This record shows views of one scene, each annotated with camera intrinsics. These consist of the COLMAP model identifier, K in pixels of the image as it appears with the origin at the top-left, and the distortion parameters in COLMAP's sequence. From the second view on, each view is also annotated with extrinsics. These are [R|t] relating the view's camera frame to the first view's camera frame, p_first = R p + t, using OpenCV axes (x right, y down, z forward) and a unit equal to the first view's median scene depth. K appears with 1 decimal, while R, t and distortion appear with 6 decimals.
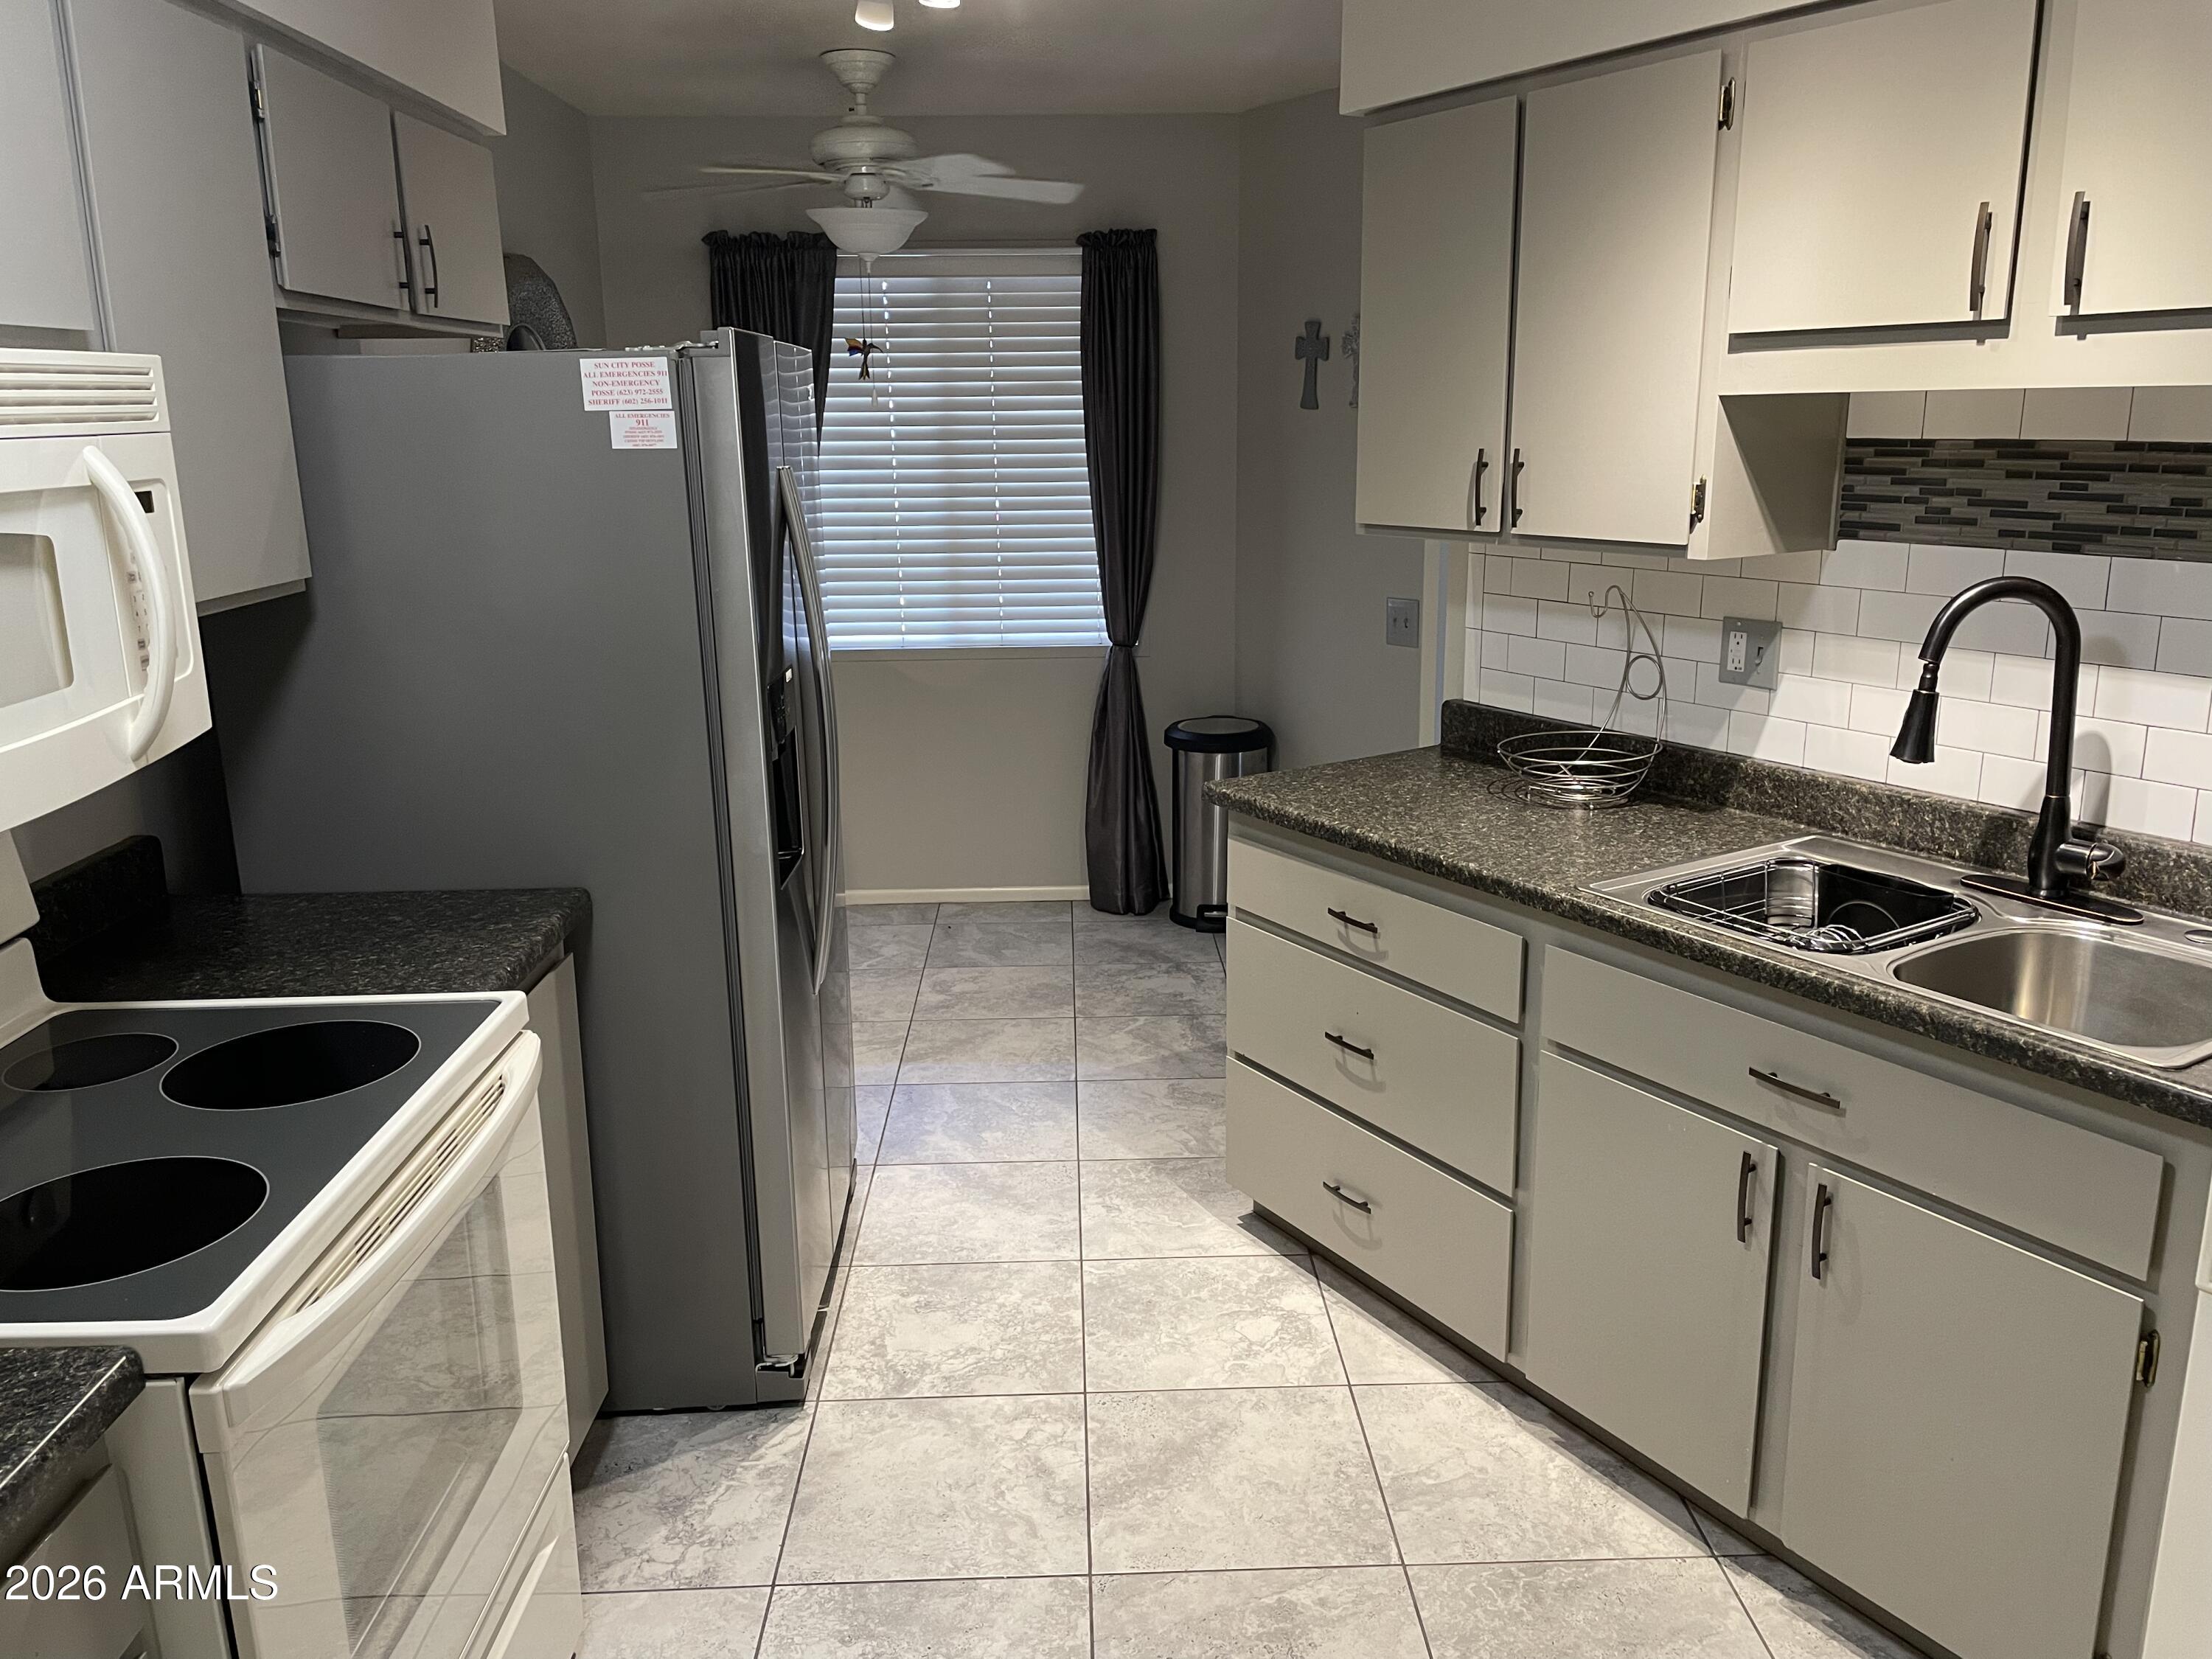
lens RADIAL K [[1678.2, 0, 1112.5], [0, 1678.2, 816.5], [0, 0, 1]] dist [0.096747, -0.128245]
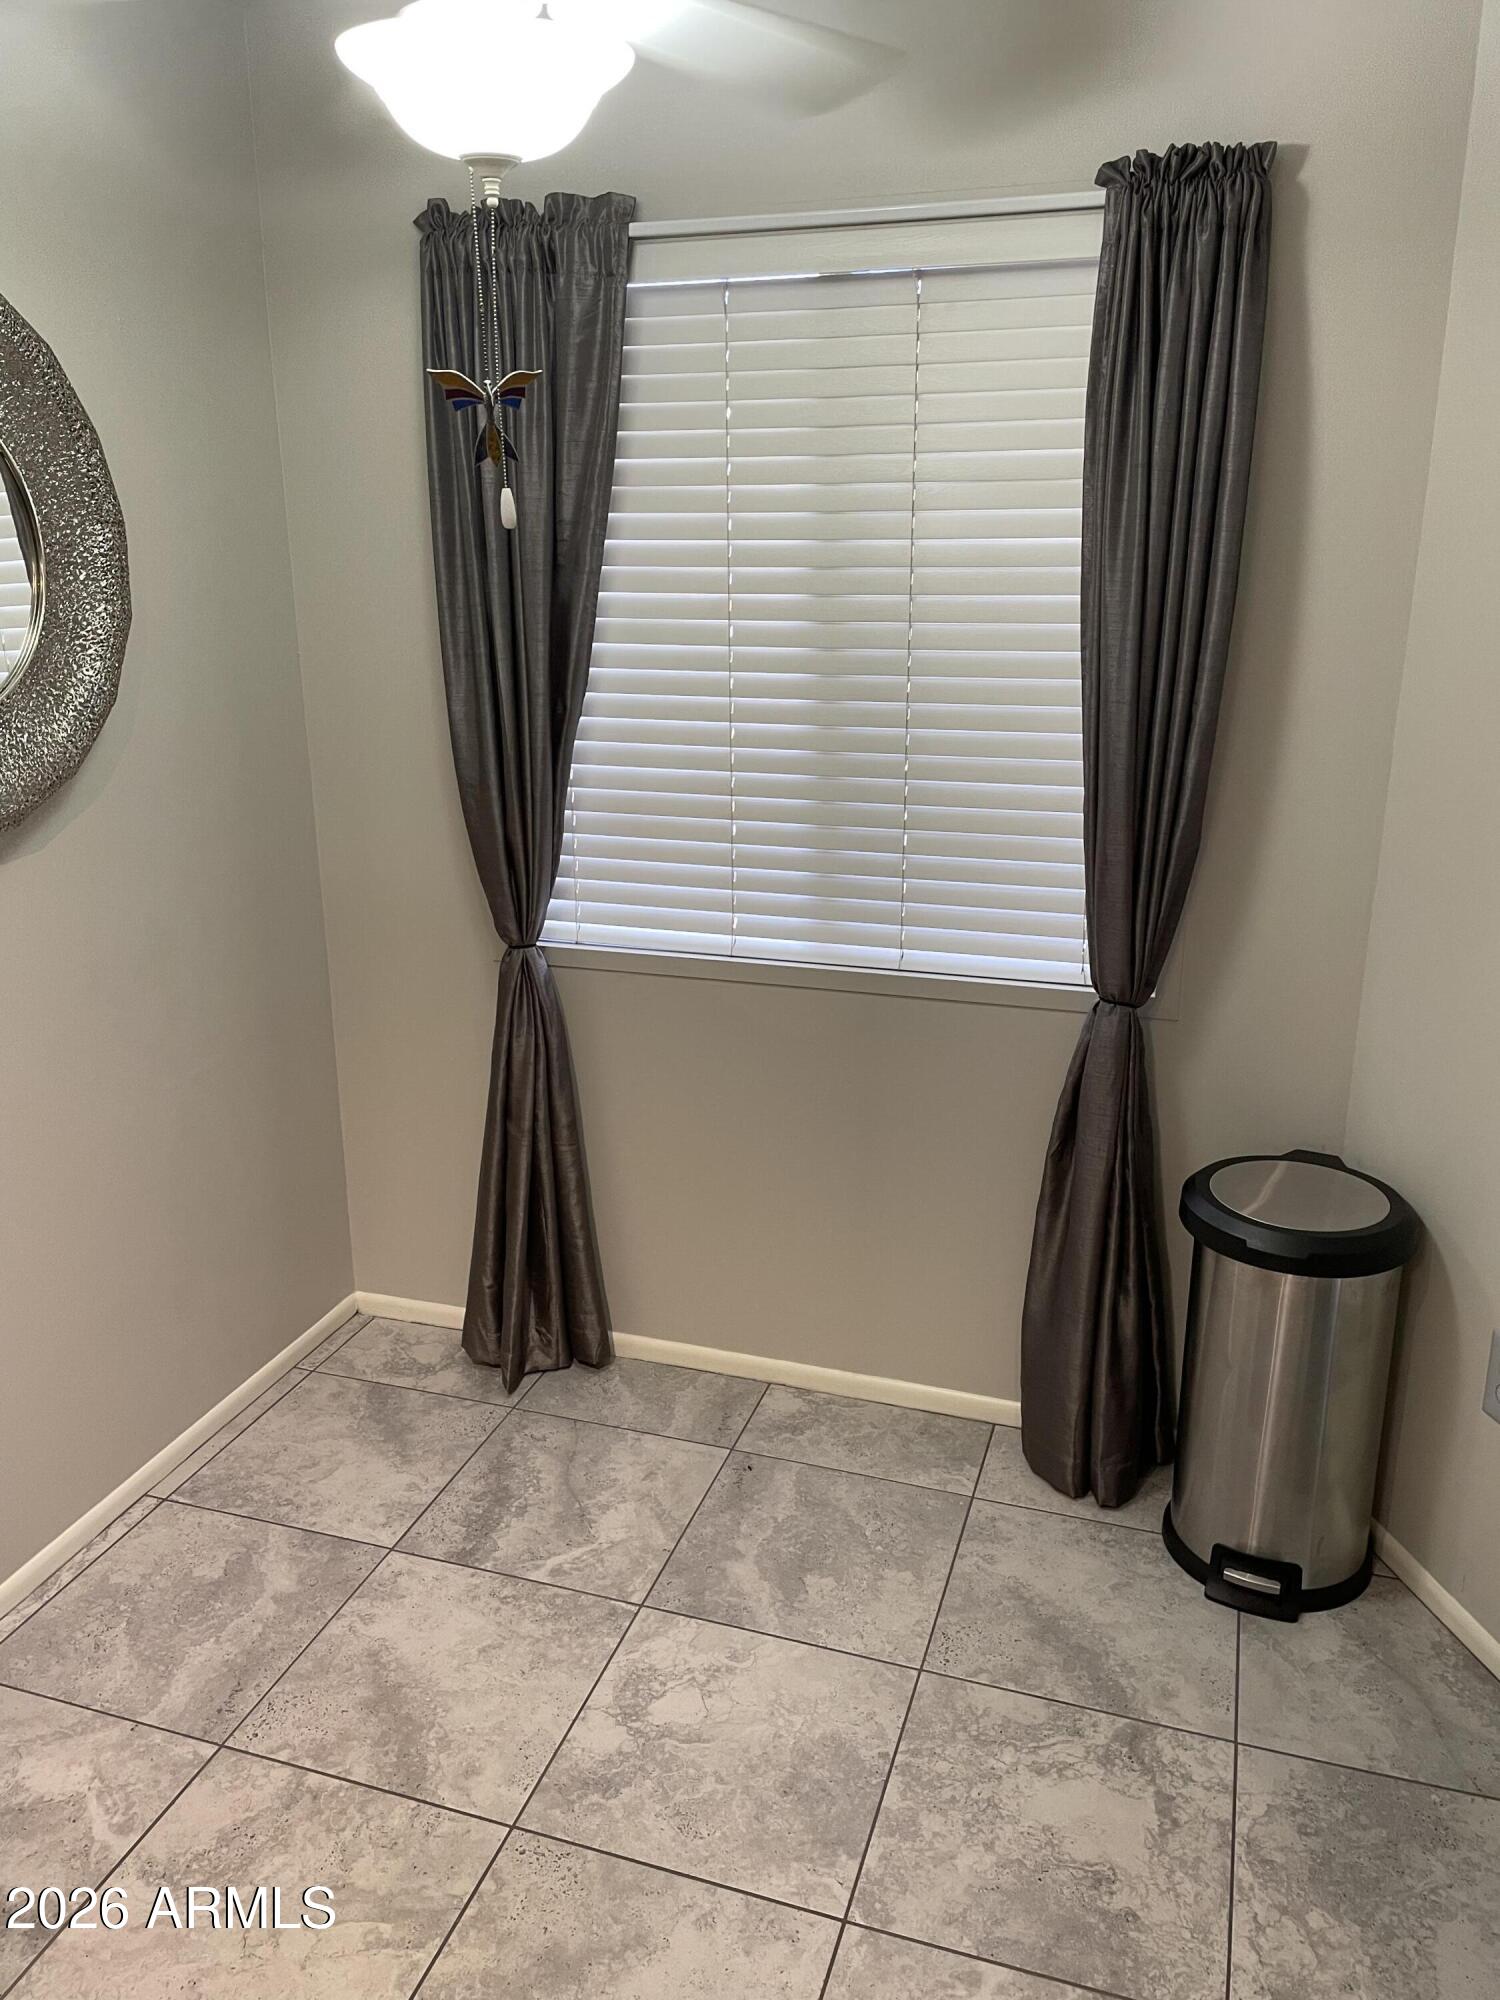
lens RADIAL K [[1517.3, 0, 758.1], [0, 1517.3, 999.5], [0, 0, 1]] dist [0.096747, -0.128245]
pose [[0.941664, 0.109664, -0.318185, 0.094449], [-0.090549, 0.993116, 0.074304, -0.238759], [0.324144, -0.041158, 0.945112, 0.988920]]
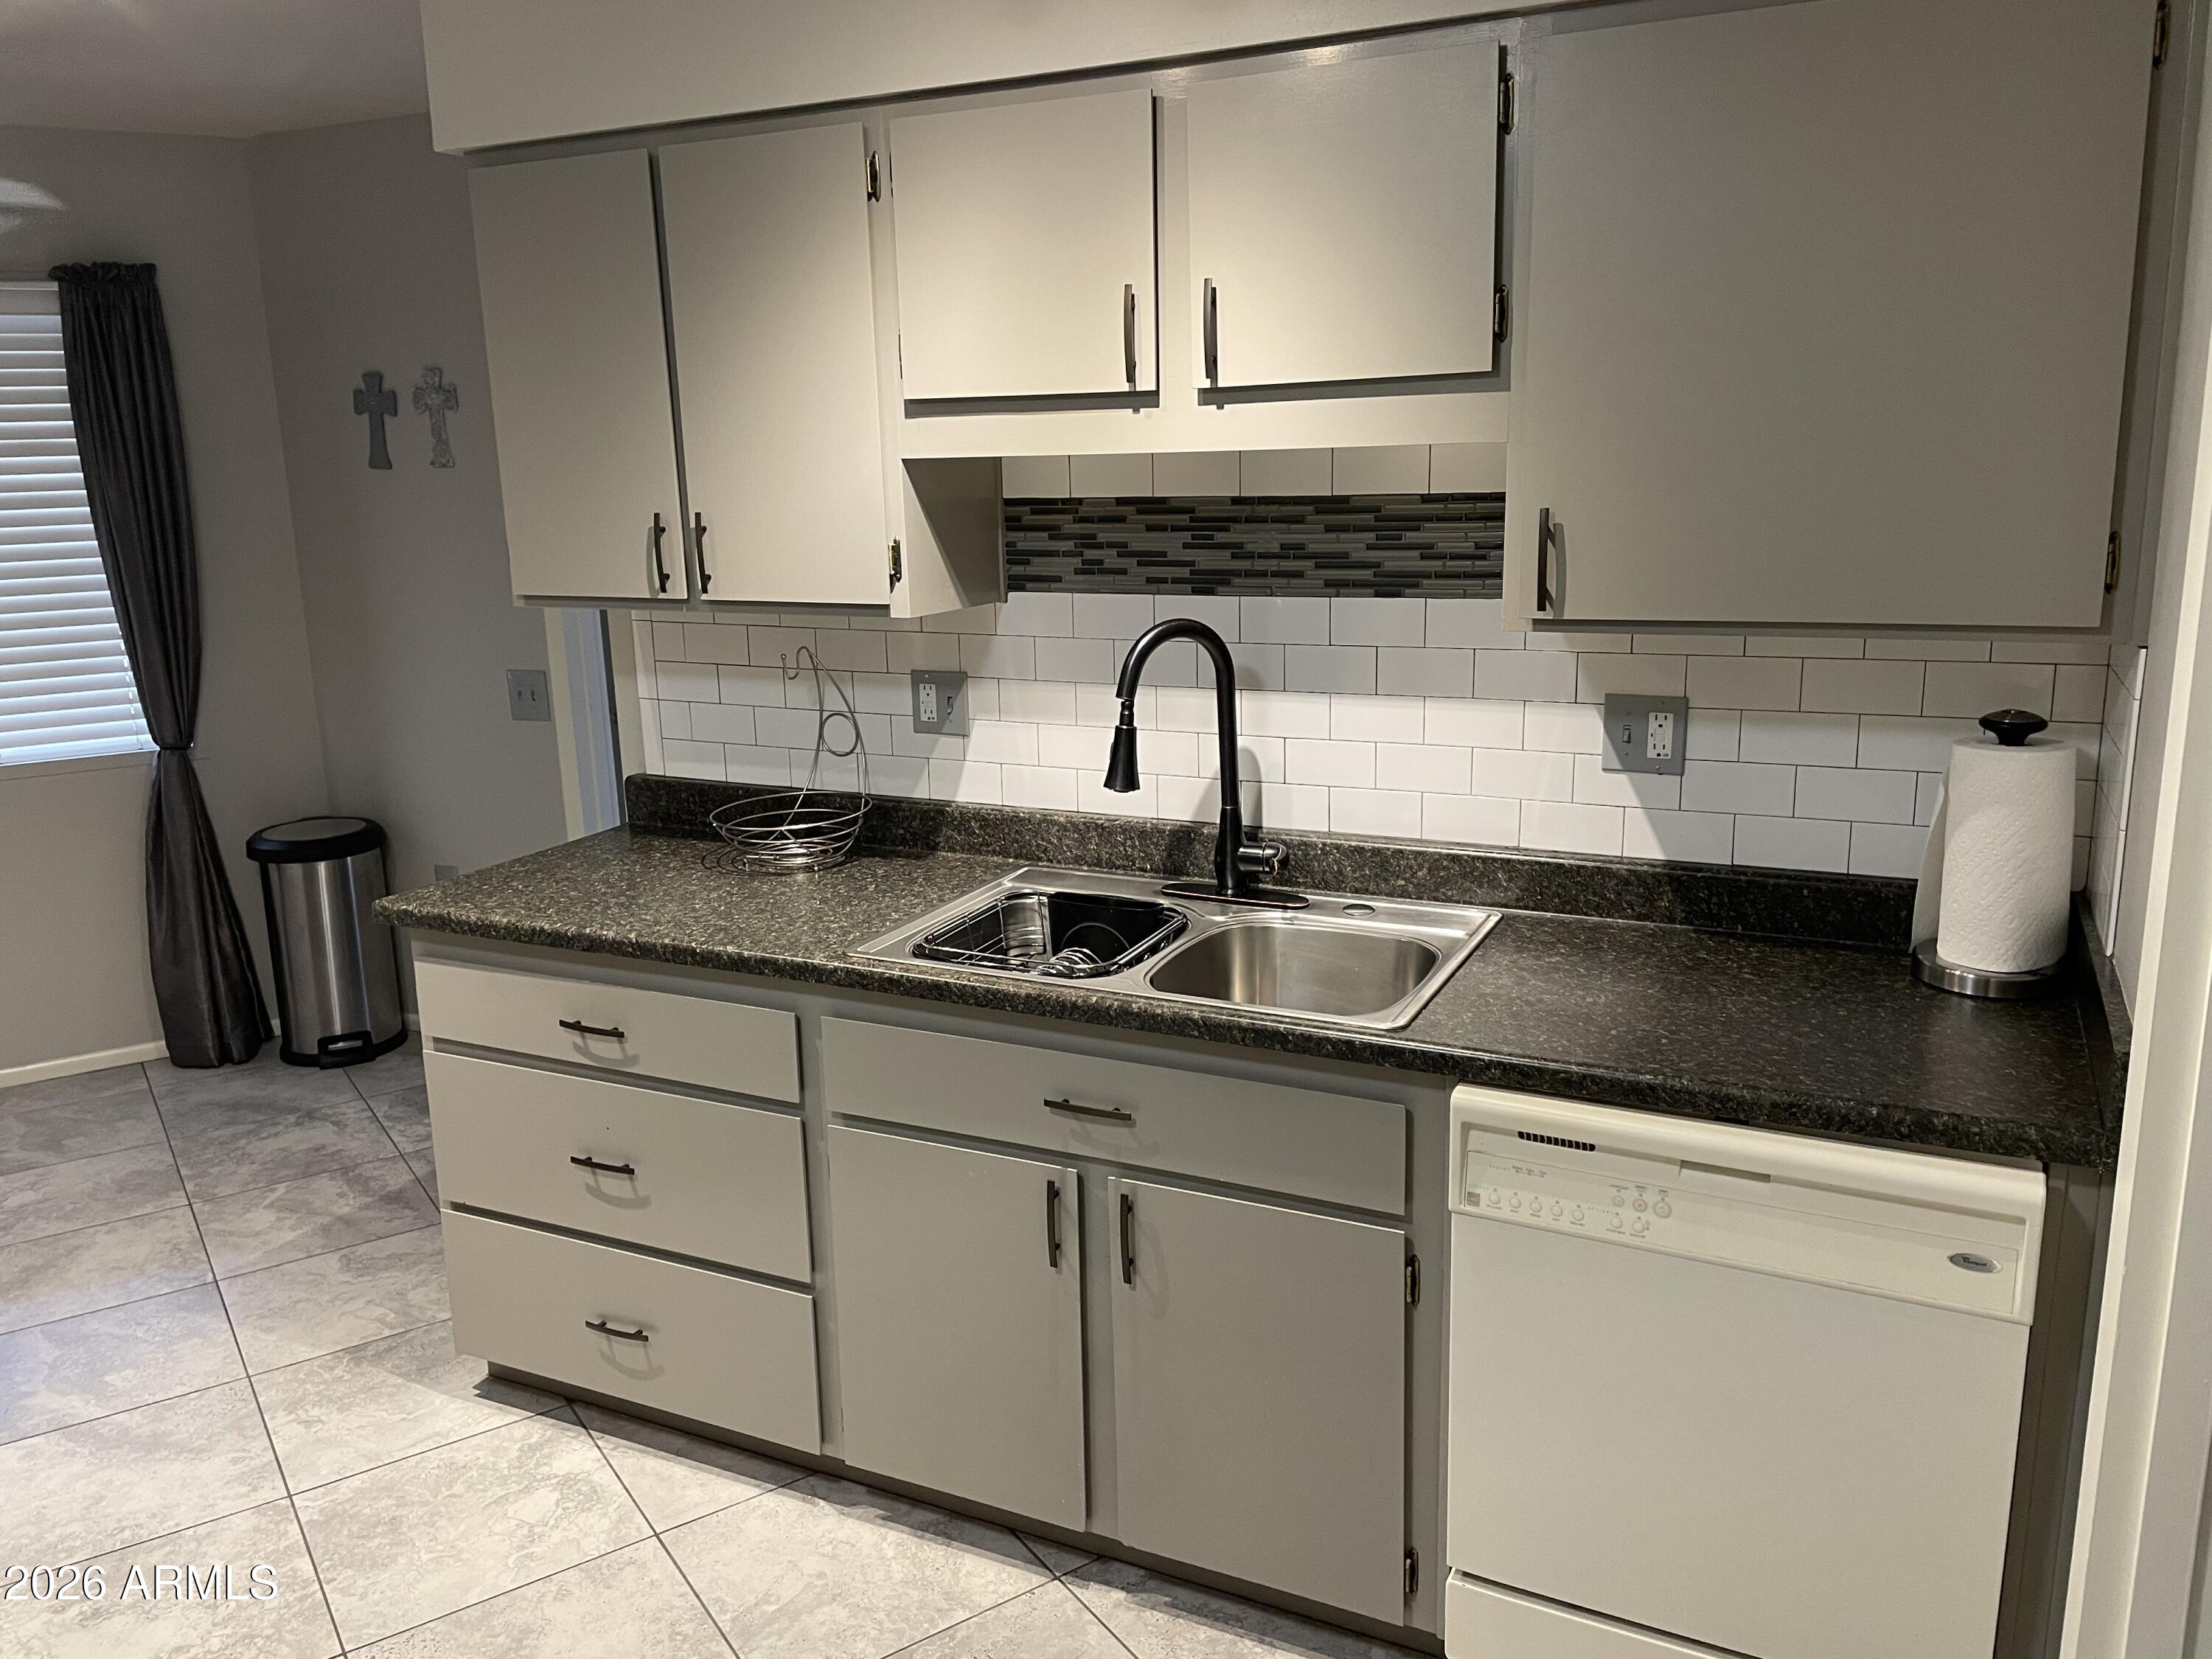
lens RADIAL K [[1678.2, 0, 1112.5], [0, 1678.2, 816.5], [0, 0, 1]] dist [0.096747, -0.128245]
pose [[0.847715, -0.121249, 0.516409, -0.076970], [0.137366, 0.990495, 0.007066, -0.019434], [-0.512357, 0.064947, 0.856313, 0.062776]]
